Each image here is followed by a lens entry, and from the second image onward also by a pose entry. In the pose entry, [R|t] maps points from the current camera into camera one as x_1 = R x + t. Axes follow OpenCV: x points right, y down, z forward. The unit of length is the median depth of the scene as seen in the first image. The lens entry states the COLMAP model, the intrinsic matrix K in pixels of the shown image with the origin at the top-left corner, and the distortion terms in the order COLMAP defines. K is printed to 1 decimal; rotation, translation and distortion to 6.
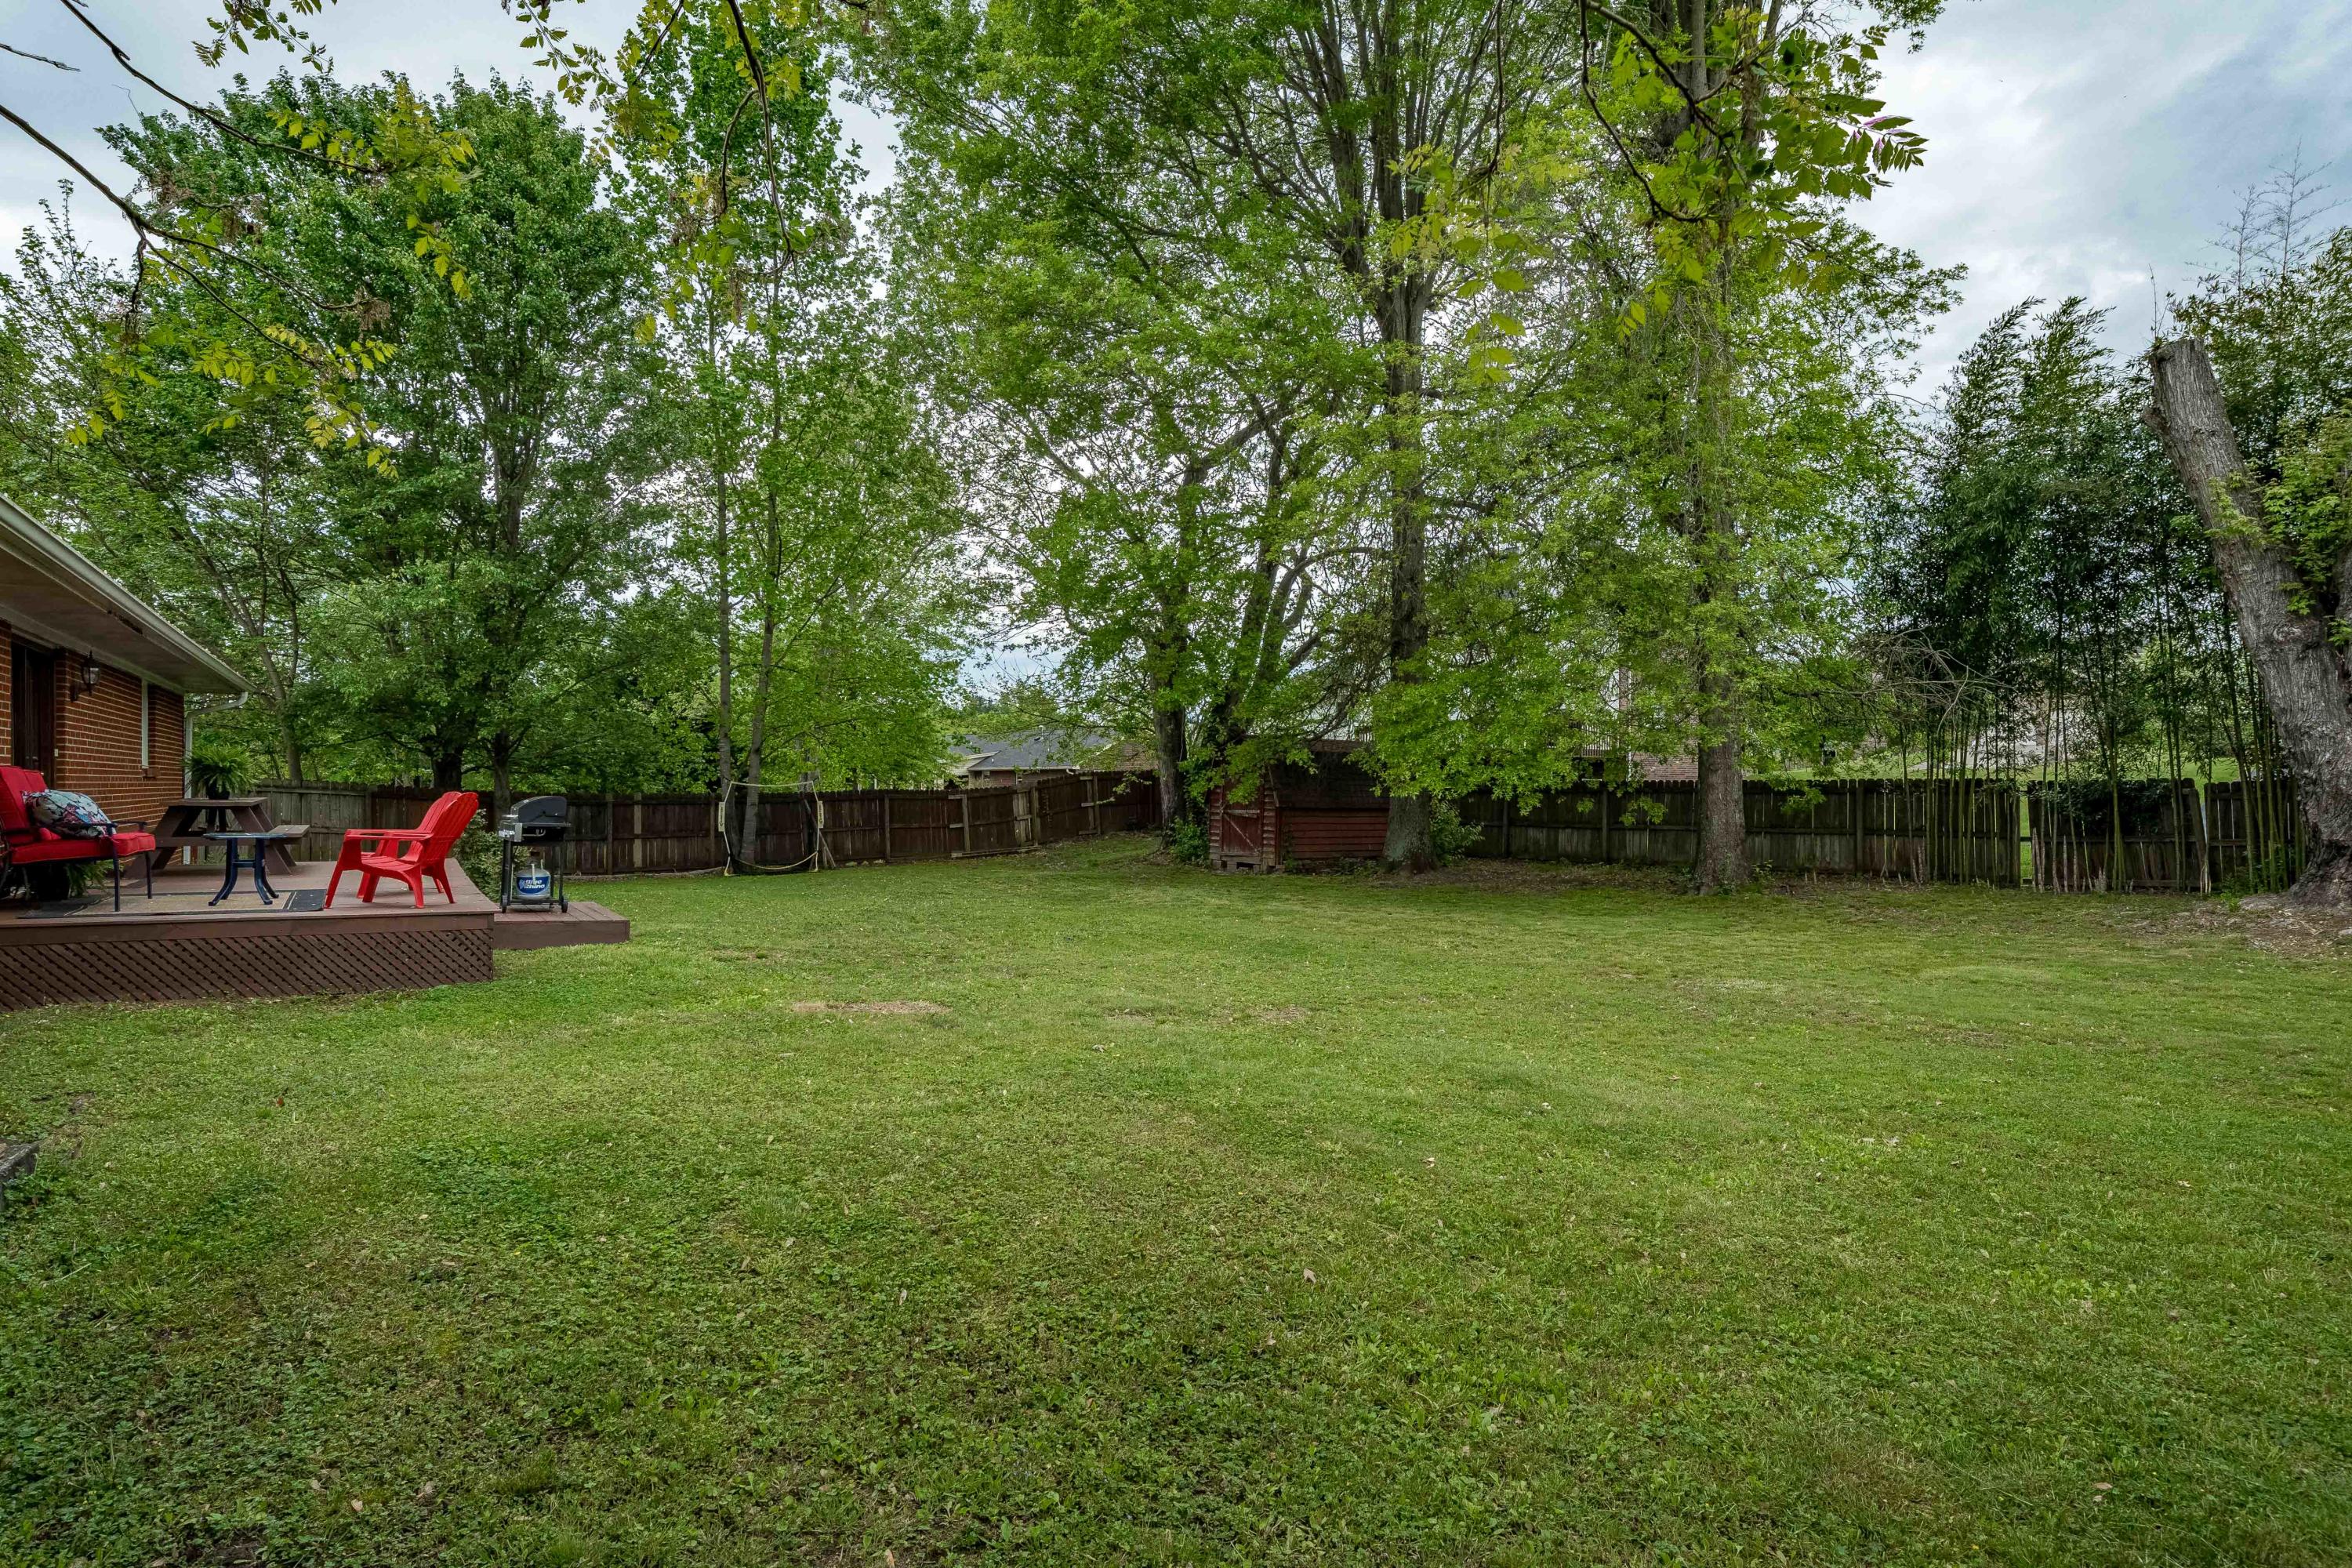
lens RADIAL K [[1231.3, 0, 1139.0], [0, 1231.3, 777.0], [0, 0, 1]] dist [-0.002981, -0.001134]
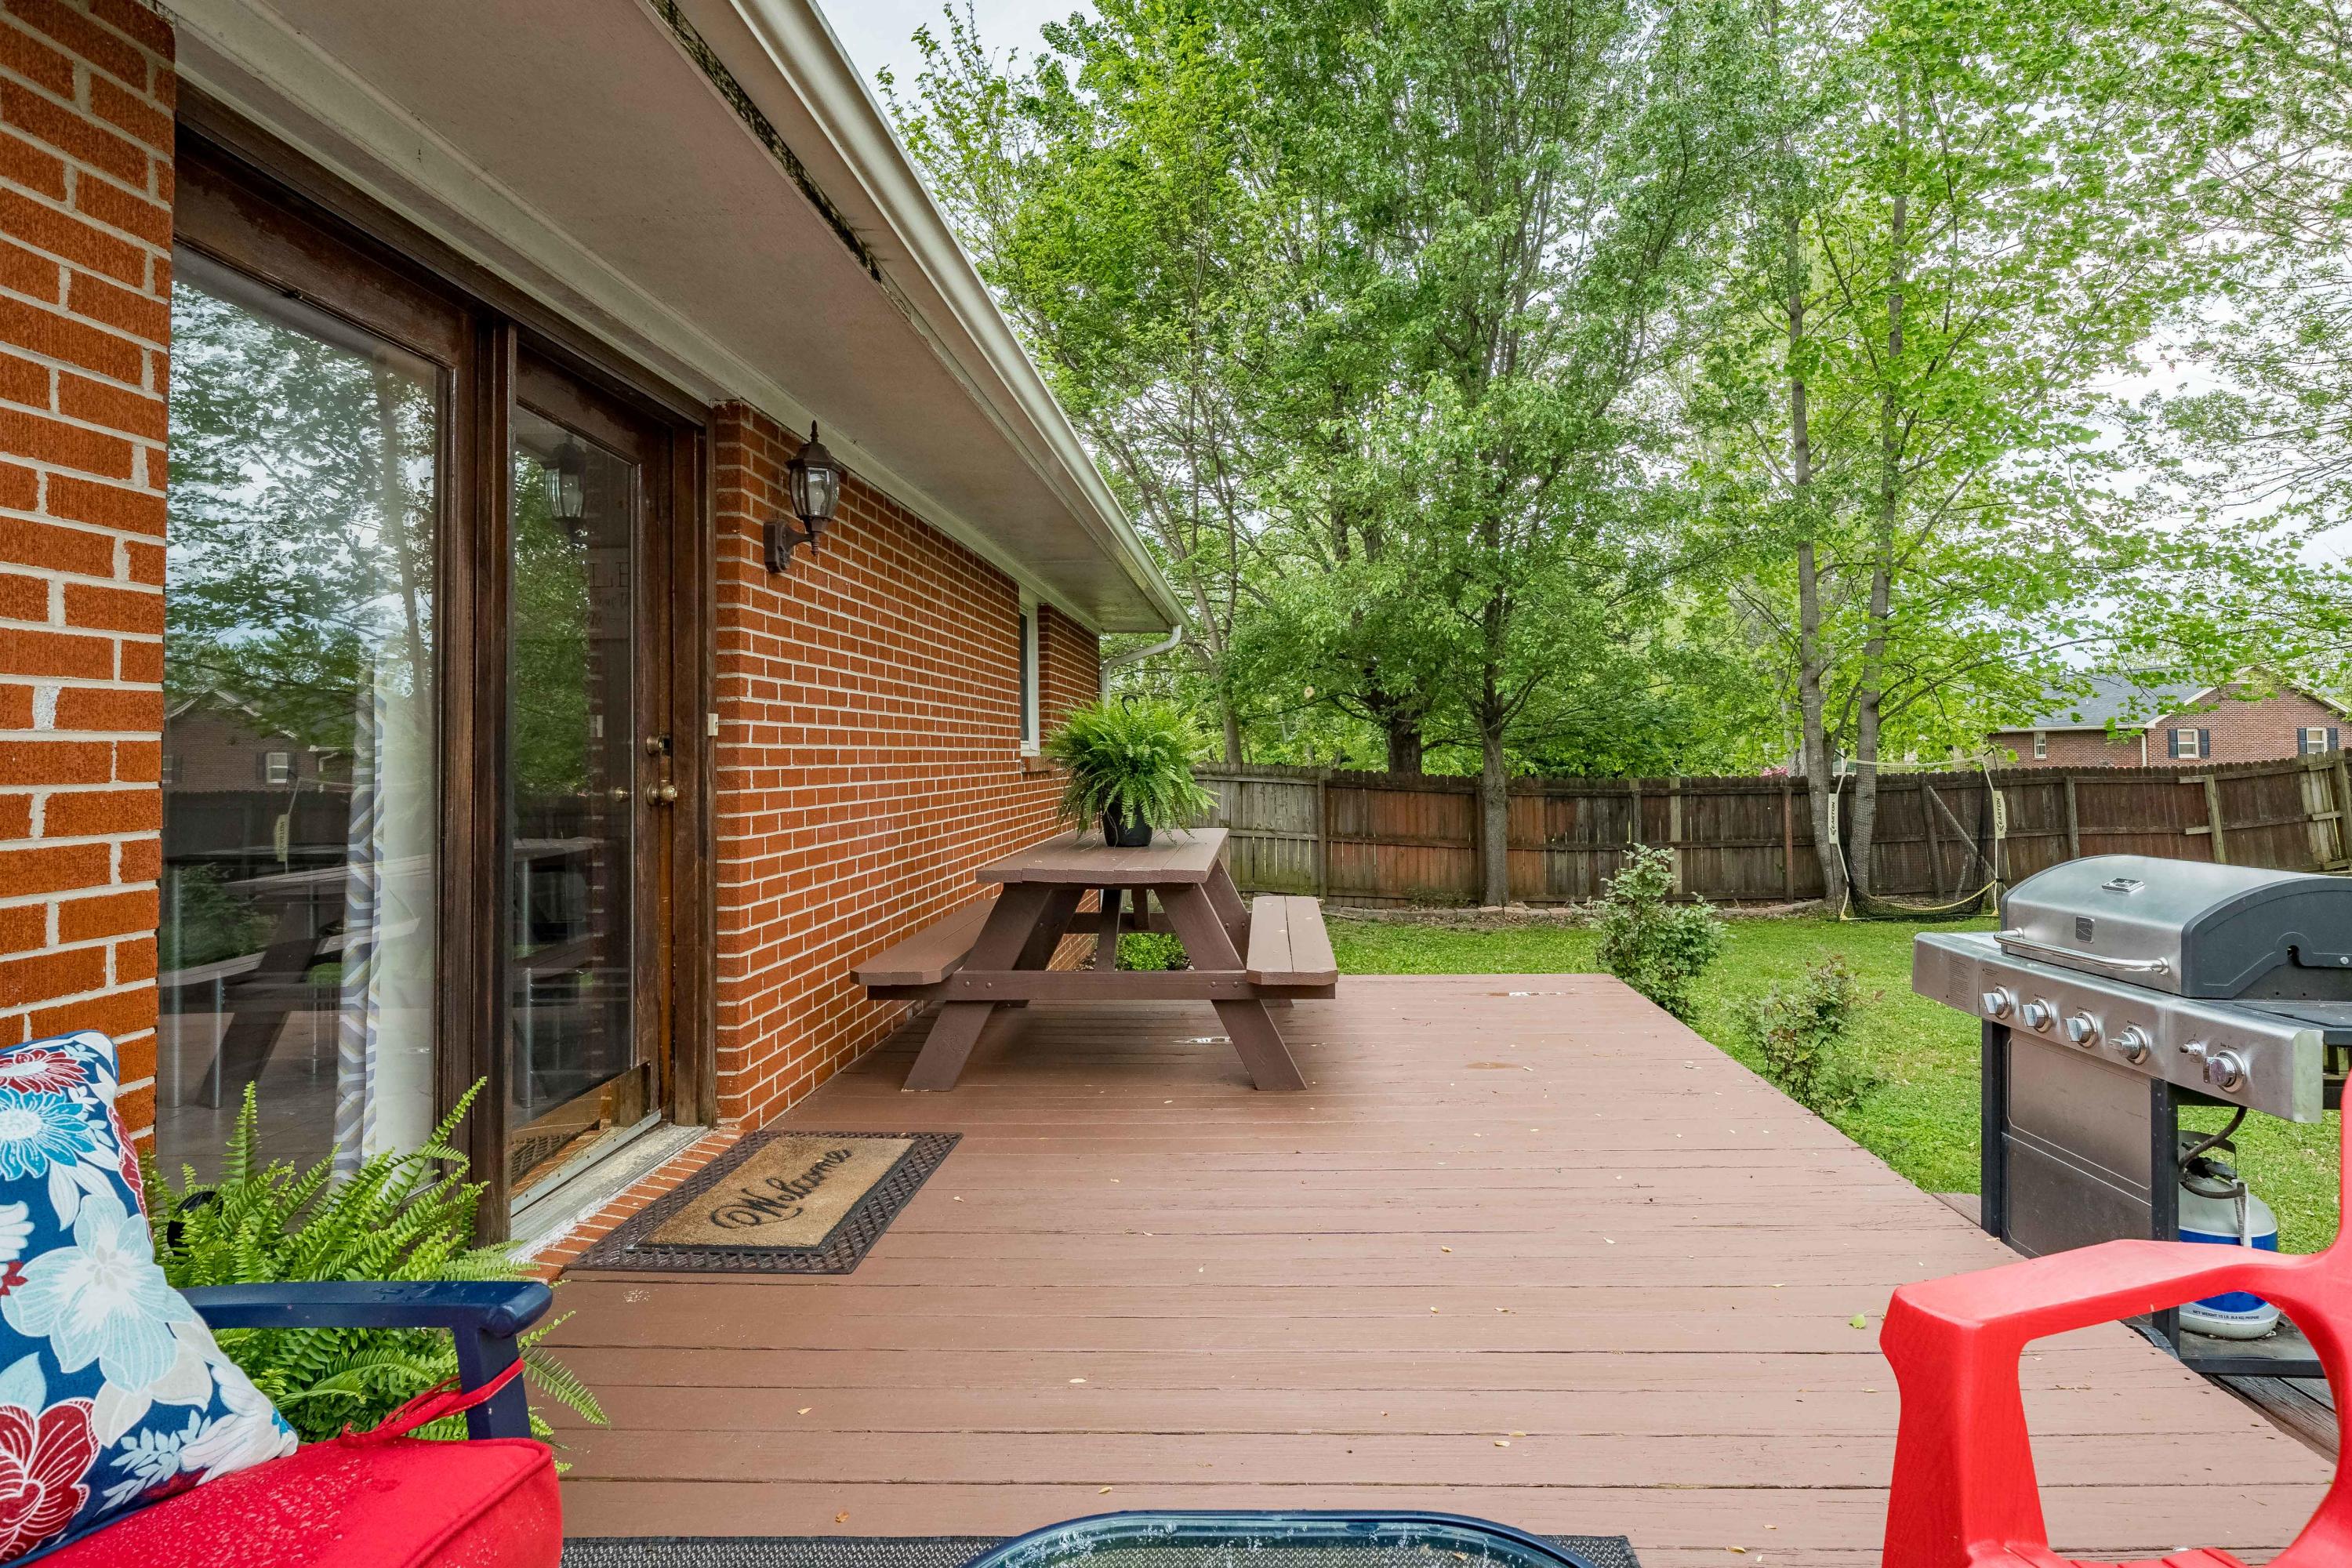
lens RADIAL K [[1253.0, 0, 1253.2], [0, 1253.0, 739.6], [0, 0, 1]] dist [-0.000847, -0.000022]
pose [[0.845087, -0.016547, -0.534373, -0.260921], [0.014737, 0.999862, -0.007656, -0.005024], [0.534426, -0.001405, 0.845214, 0.355489]]
